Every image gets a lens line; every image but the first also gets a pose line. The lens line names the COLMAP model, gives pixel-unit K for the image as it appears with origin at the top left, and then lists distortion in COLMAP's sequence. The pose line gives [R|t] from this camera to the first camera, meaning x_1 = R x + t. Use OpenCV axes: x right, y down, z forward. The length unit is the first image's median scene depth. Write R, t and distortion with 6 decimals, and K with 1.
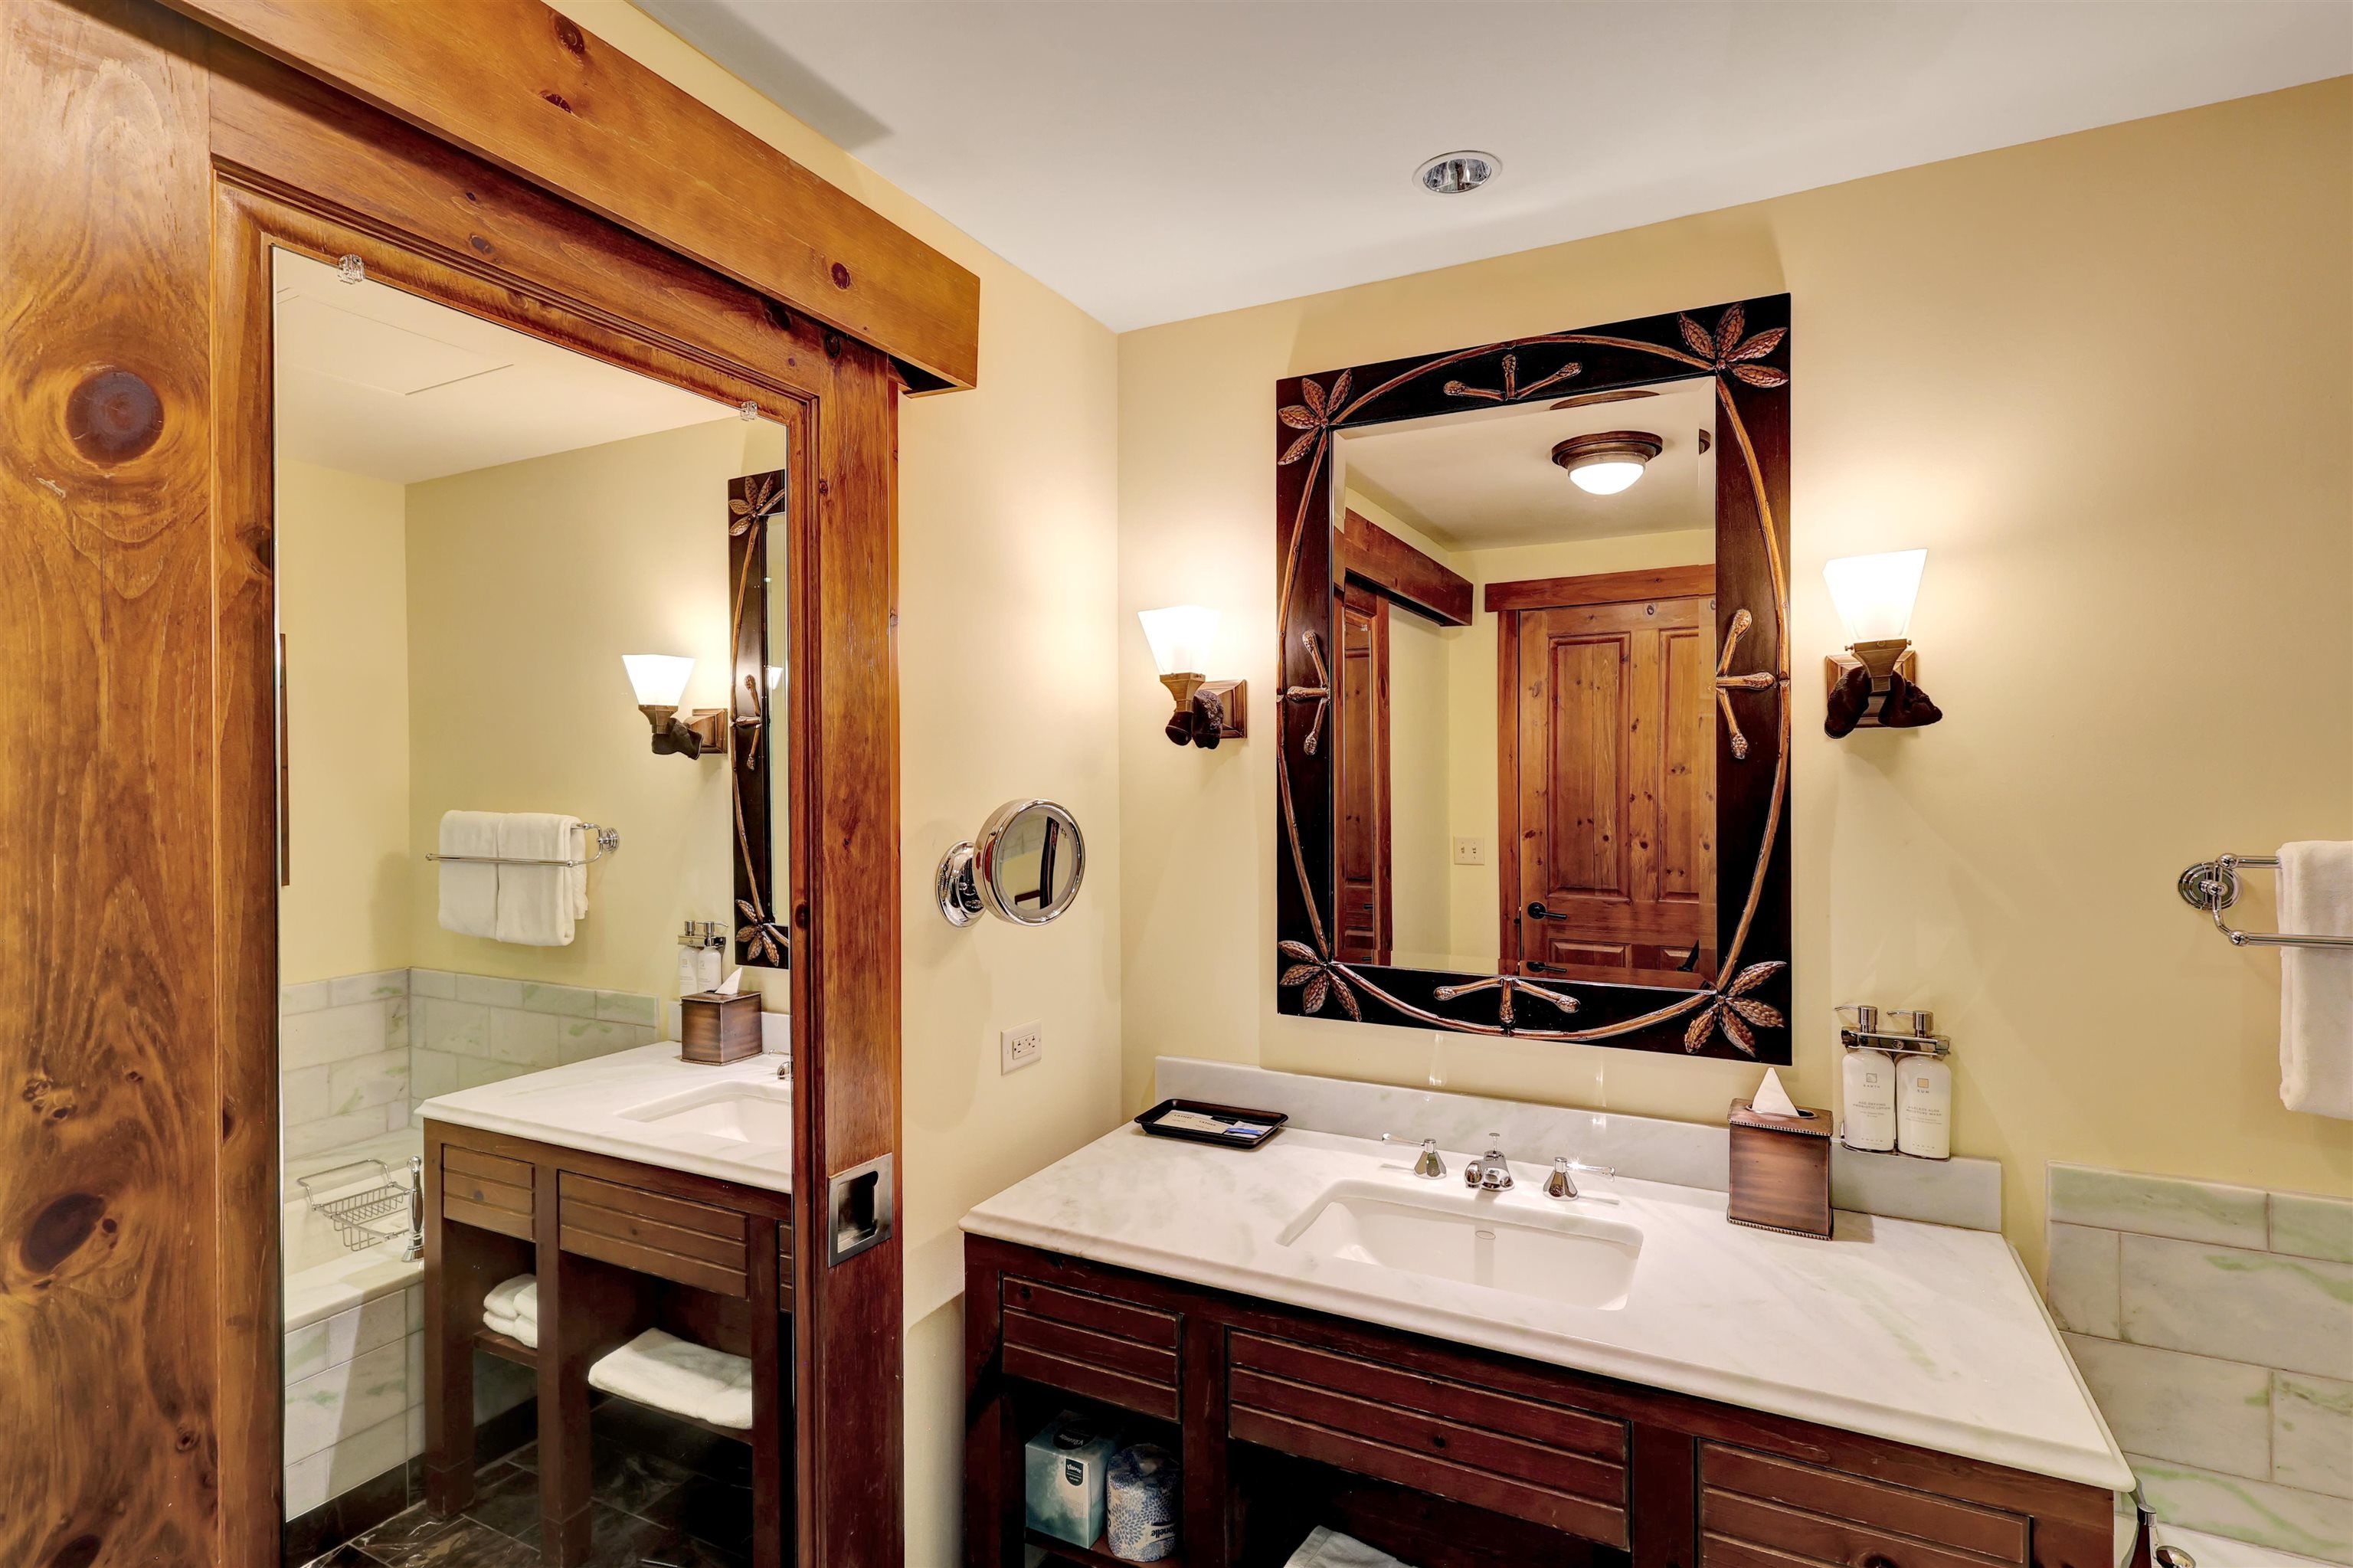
lens RADIAL K [[1096.1, 0, 1176.5], [0, 1096.1, 784.0], [0, 0, 1]] dist [0.000374, 0.000618]
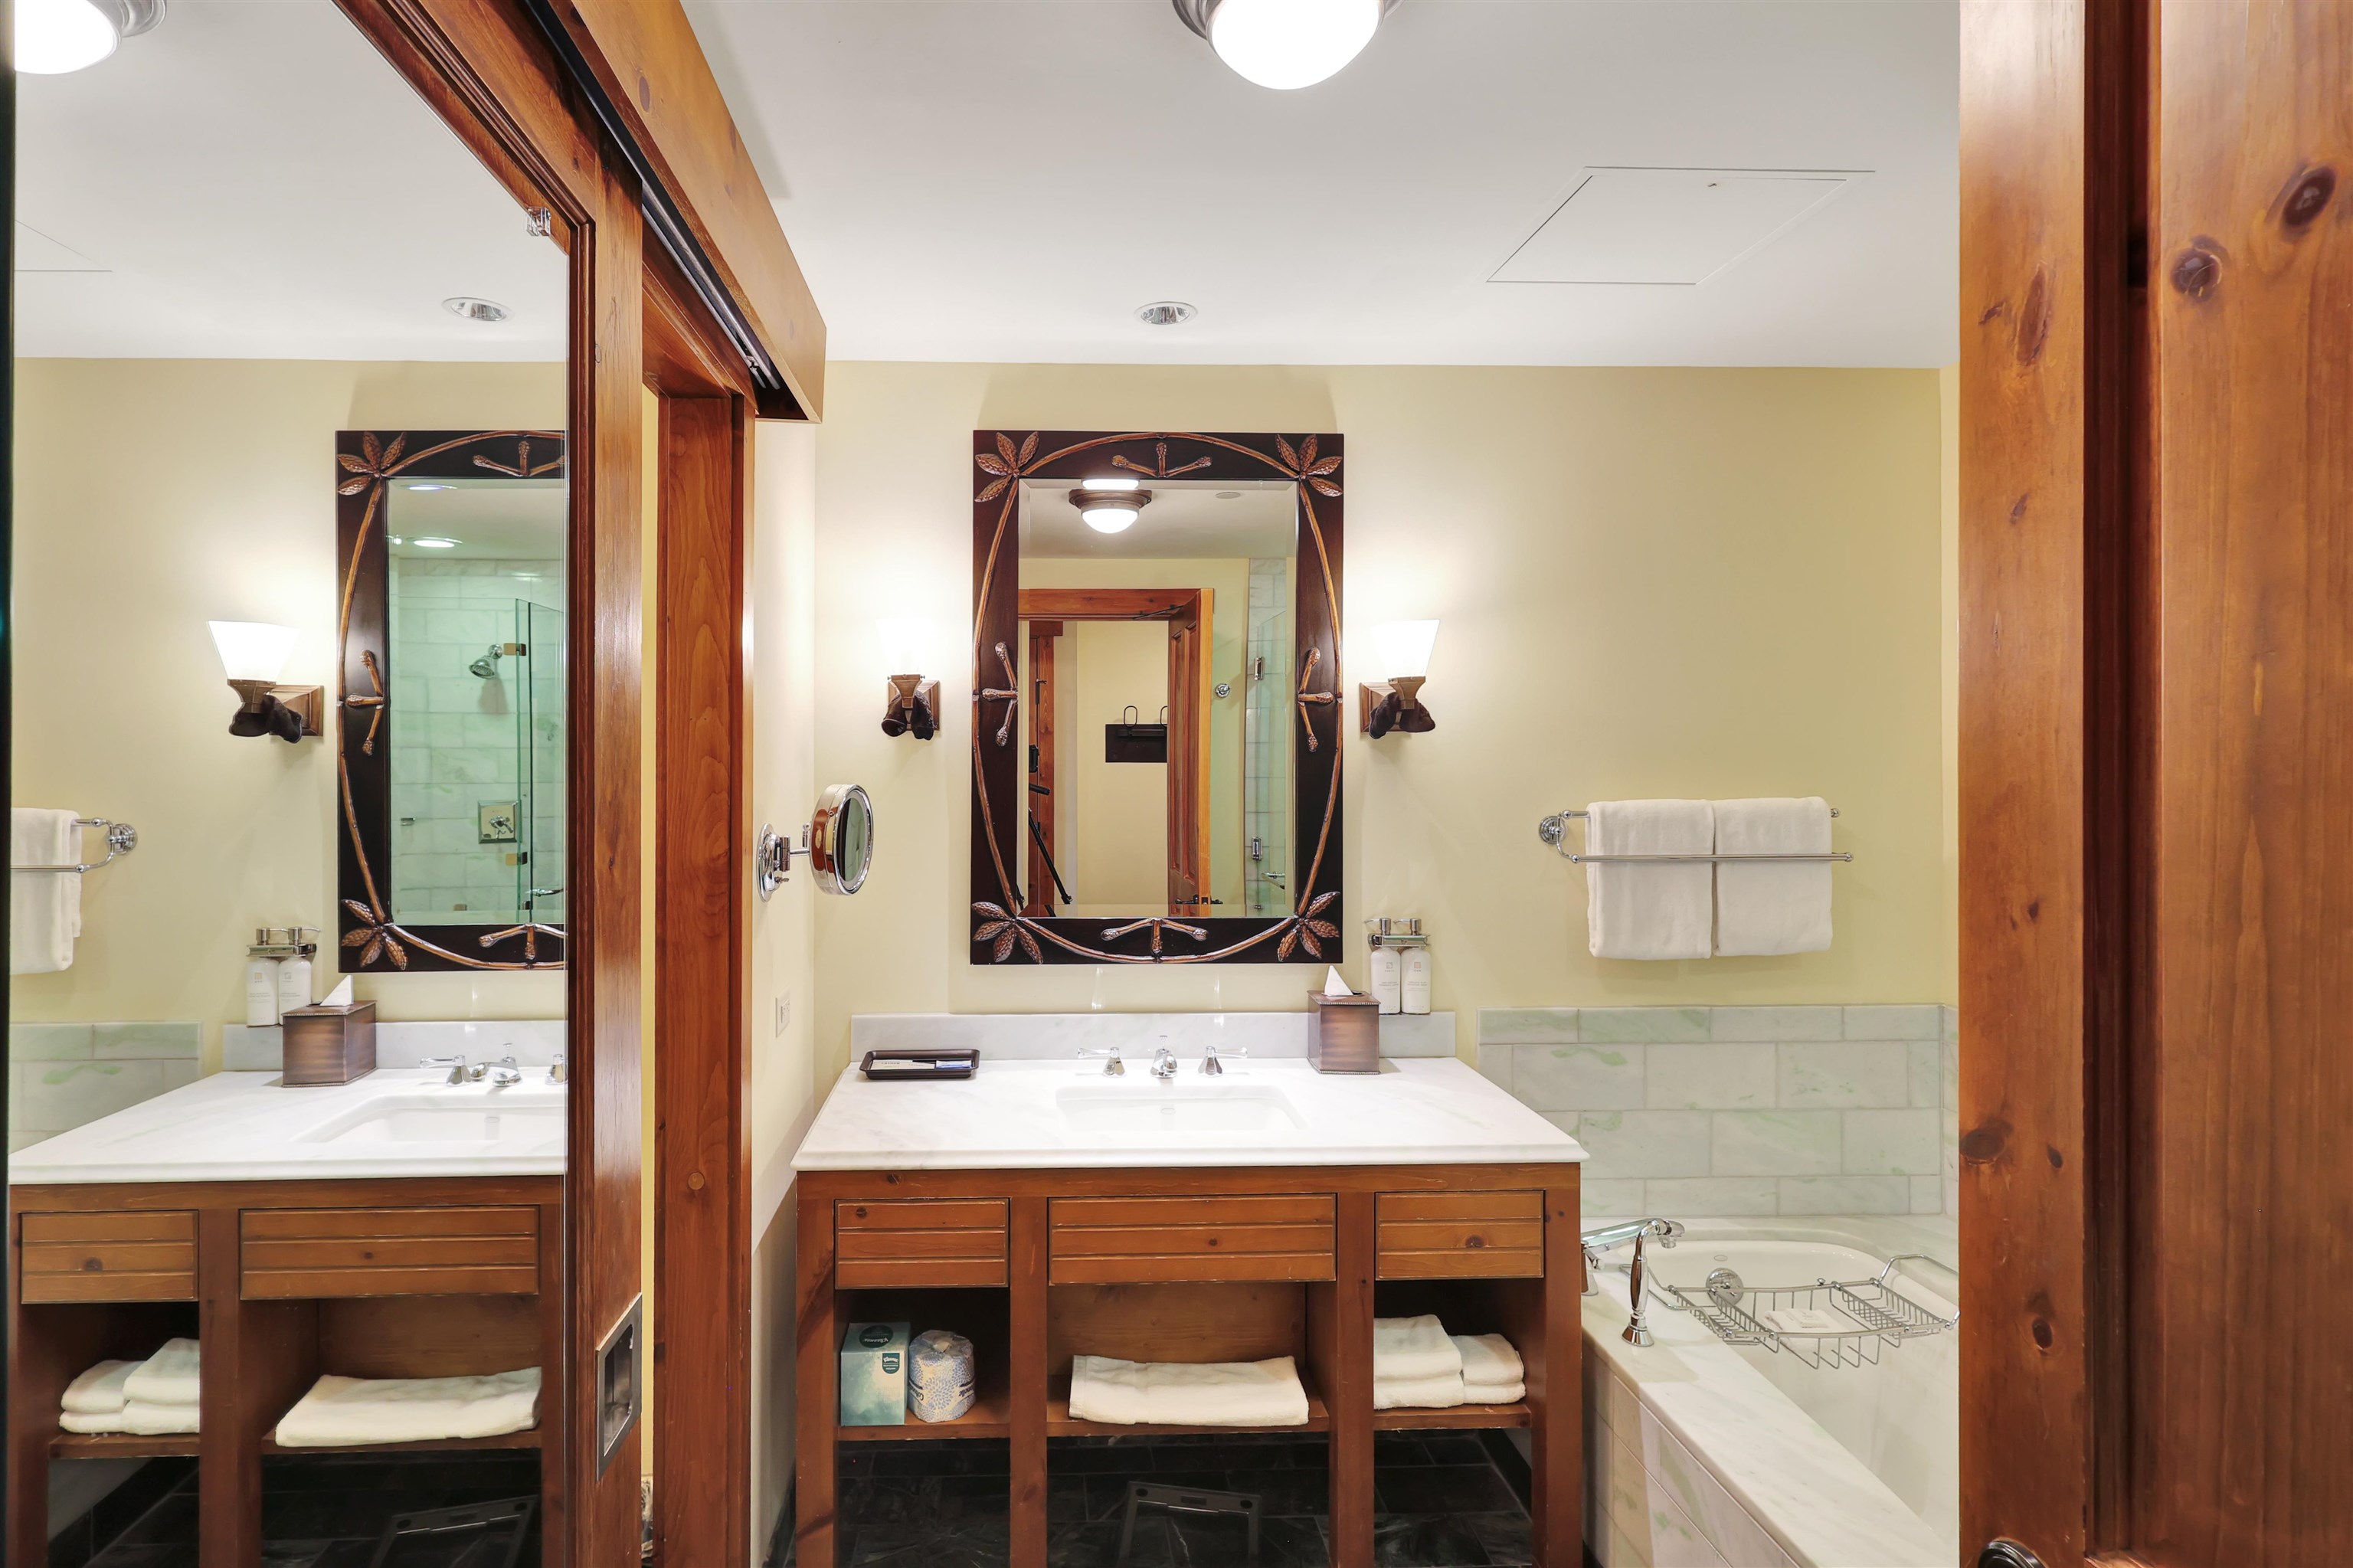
lens RADIAL K [[1093.7, 0, 1064.8], [0, 1093.7, 766.8], [0, 0, 1]] dist [0.000339, -0.000686]
pose [[0.879285, 0.000533, 0.476295, -0.450831], [0.001767, 0.999989, -0.004380, 0.002094], [-0.476292, 0.004693, 0.879275, -0.101778]]
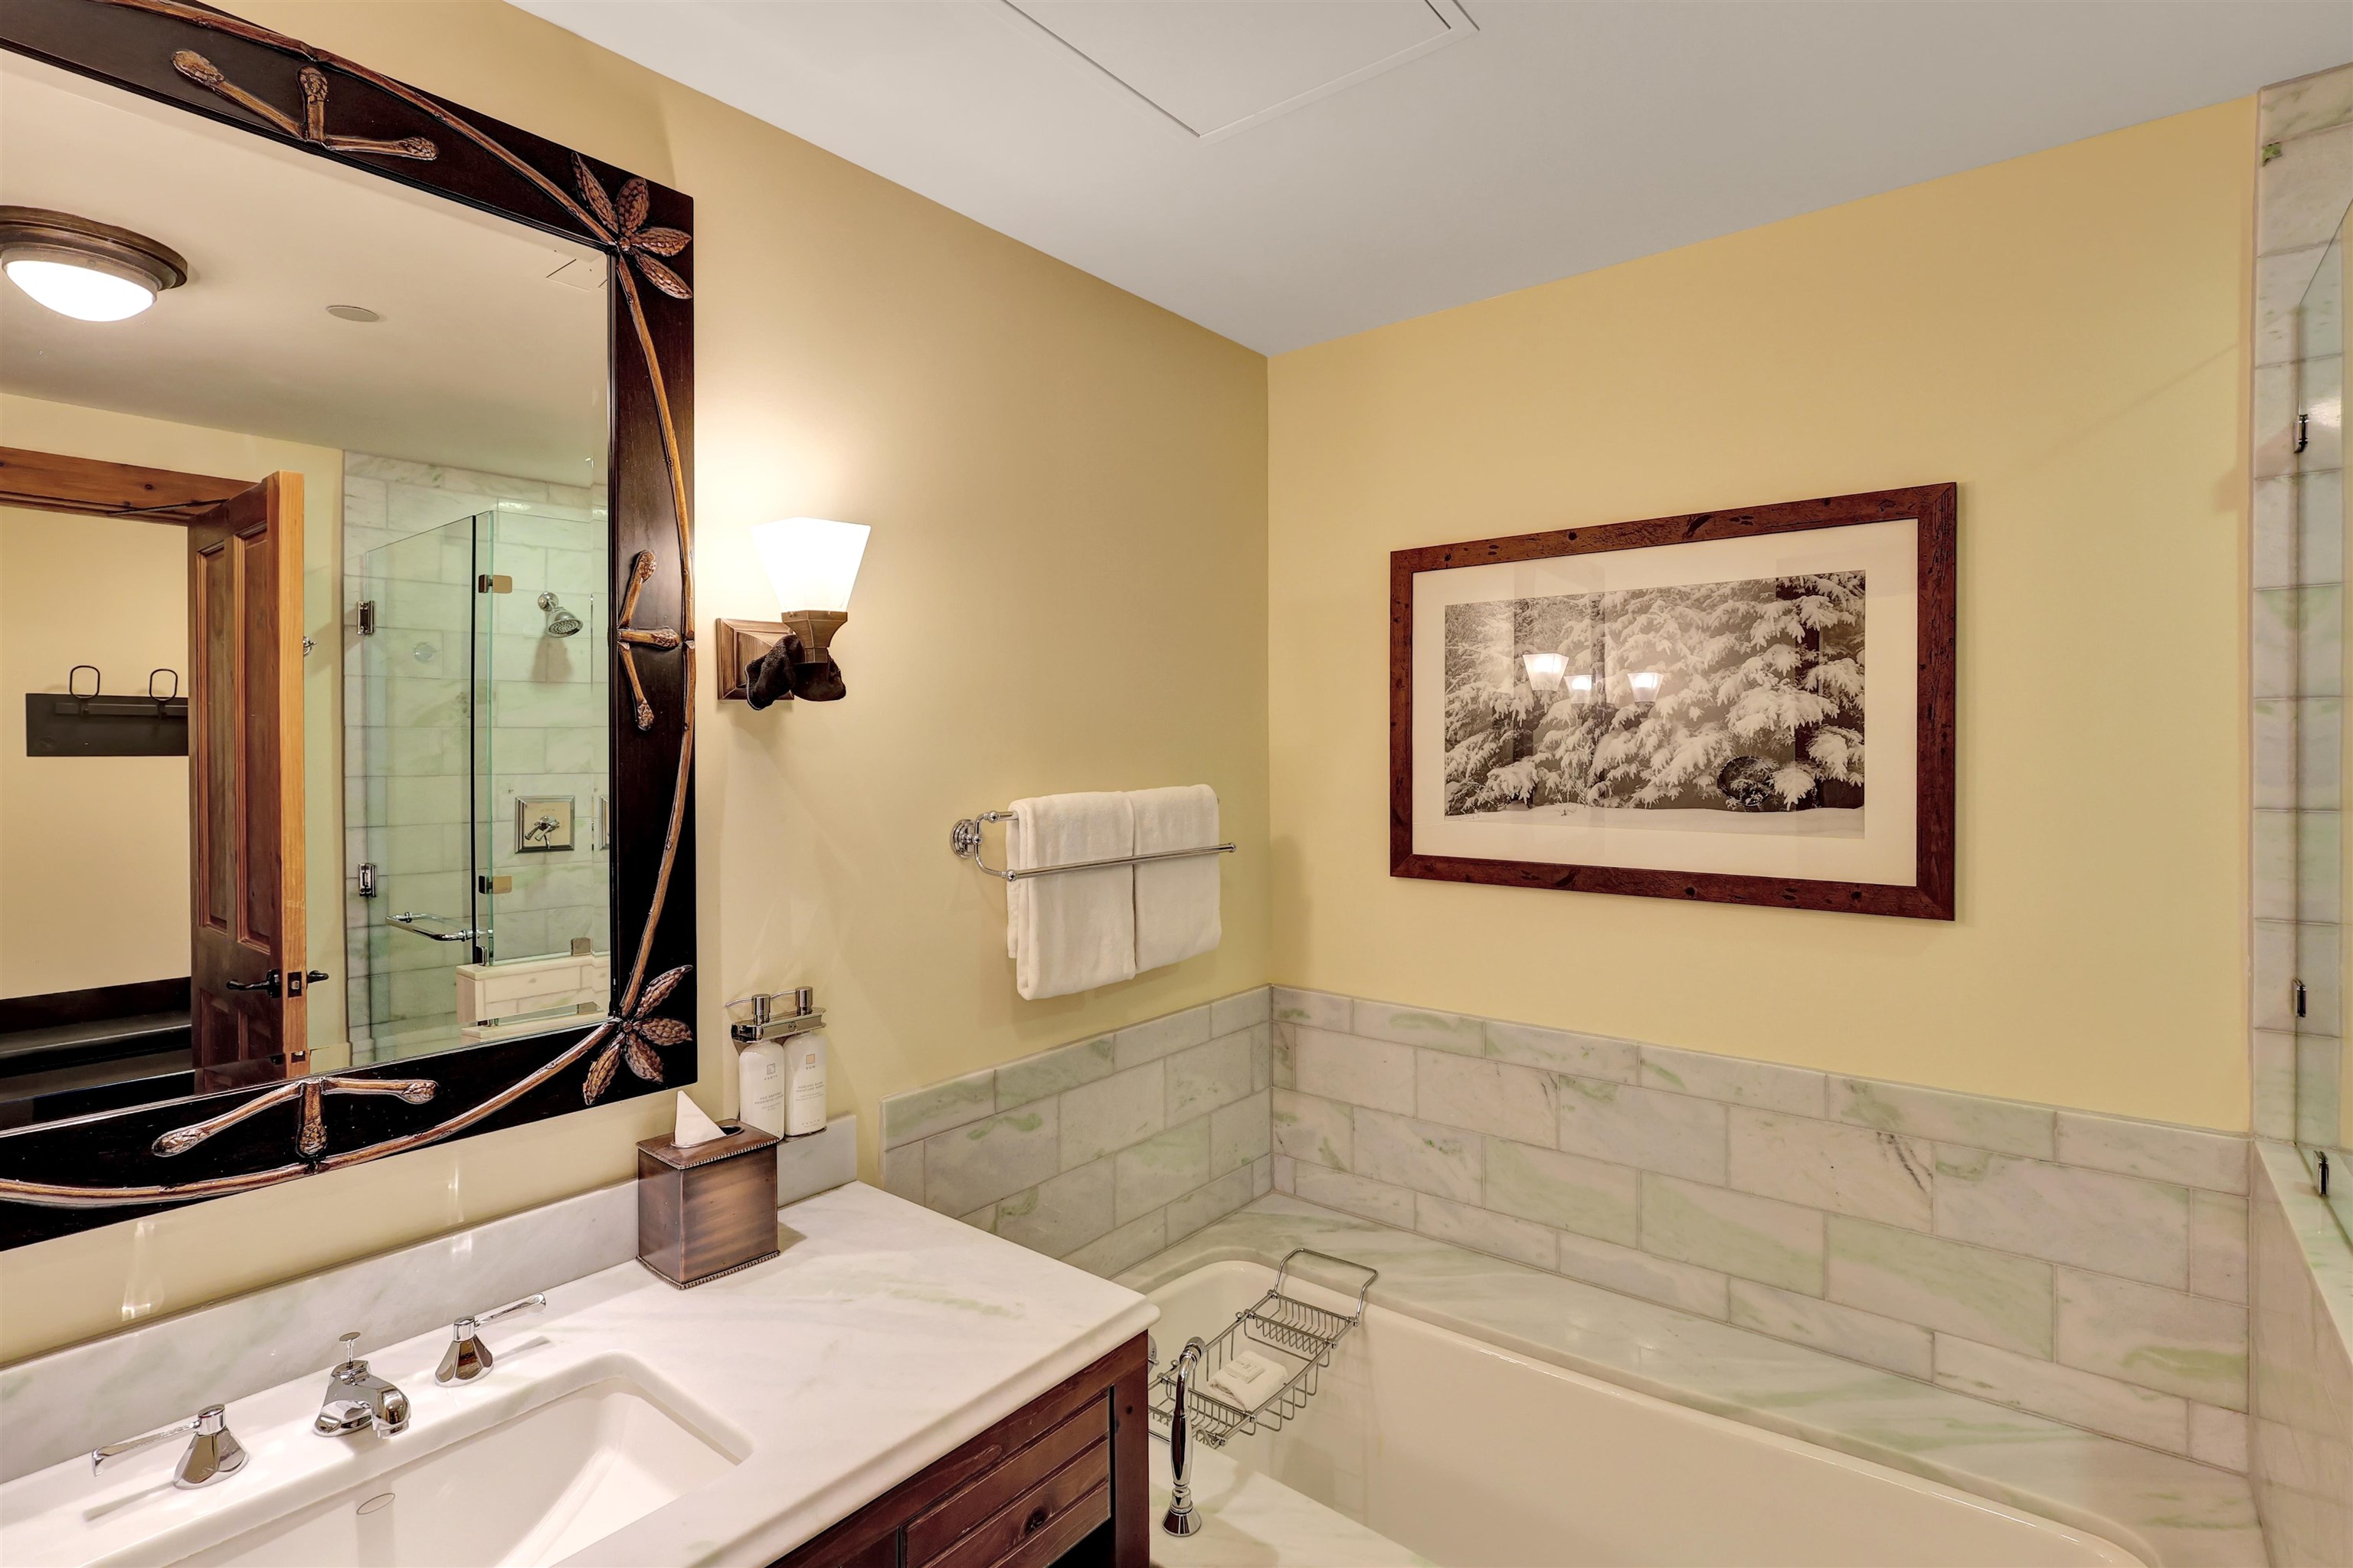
lens RADIAL K [[1119.0, 0, 1202.2], [0, 1119.0, 760.7], [0, 0, 1]] dist [-0.000805, 0.000218]
pose [[0.213625, -0.006756, 0.976892, -0.221425], [0.013458, 0.999902, 0.003972, 0.002180], [-0.976823, 0.012299, 0.213695, 0.407680]]
